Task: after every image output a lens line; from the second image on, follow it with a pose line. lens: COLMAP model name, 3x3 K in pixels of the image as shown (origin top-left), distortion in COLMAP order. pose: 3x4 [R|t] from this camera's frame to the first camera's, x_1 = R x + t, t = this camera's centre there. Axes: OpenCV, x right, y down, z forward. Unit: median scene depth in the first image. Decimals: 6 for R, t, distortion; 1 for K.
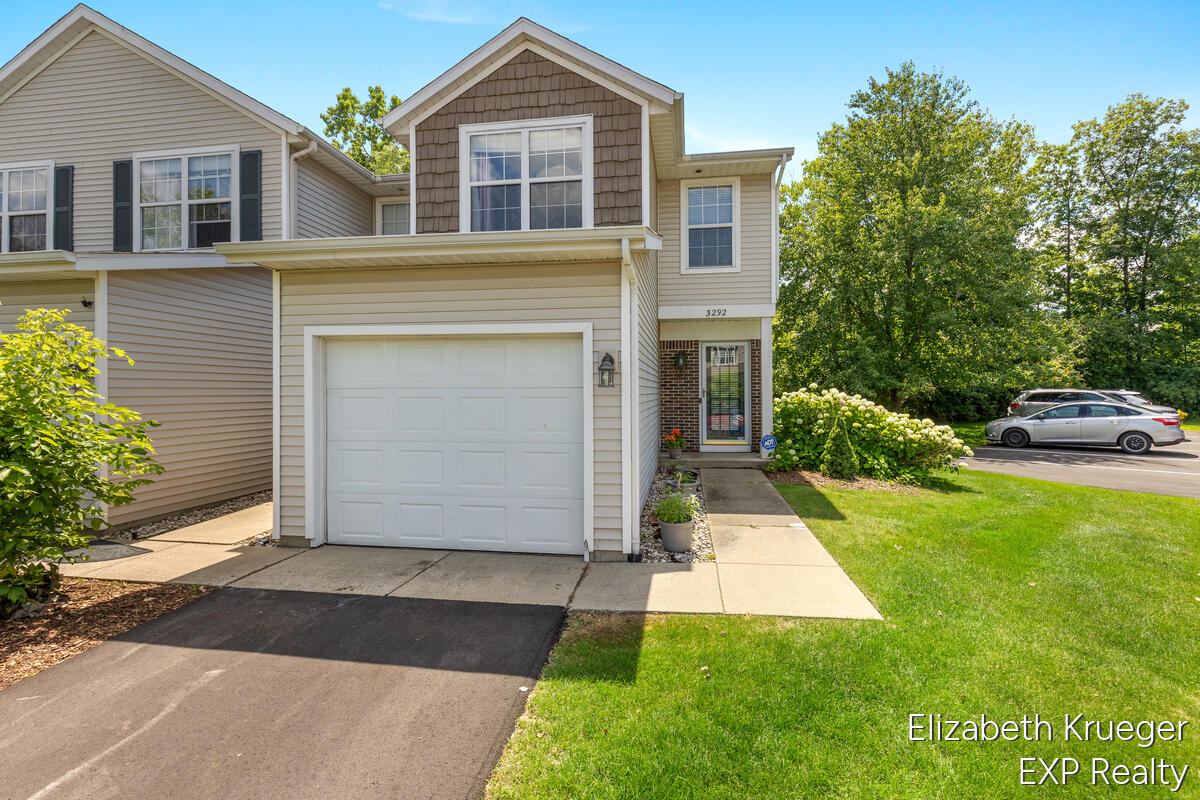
lens RADIAL K [[553.5, 0, 601.5], [0, 553.5, 397.6], [0, 0, 1]] dist [-0.010545, -0.000618]
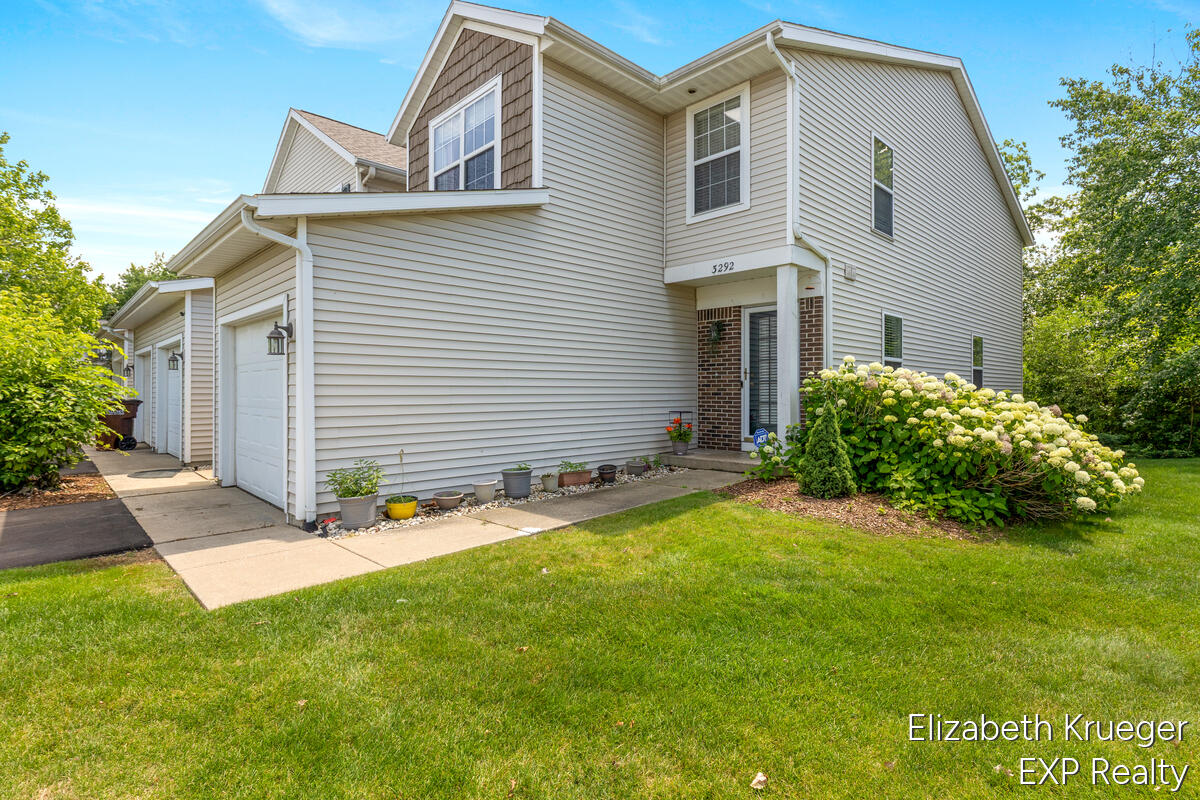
lens RADIAL K [[607.8, 0, 600.4], [0, 607.8, 393.6], [0, 0, 1]] dist [-0.006994, -0.000097]
pose [[0.785955, 0.004487, -0.618267, 0.596021], [-0.009624, 0.999941, -0.004977, 0.026776], [0.618208, 0.009862, 0.785952, 0.238040]]
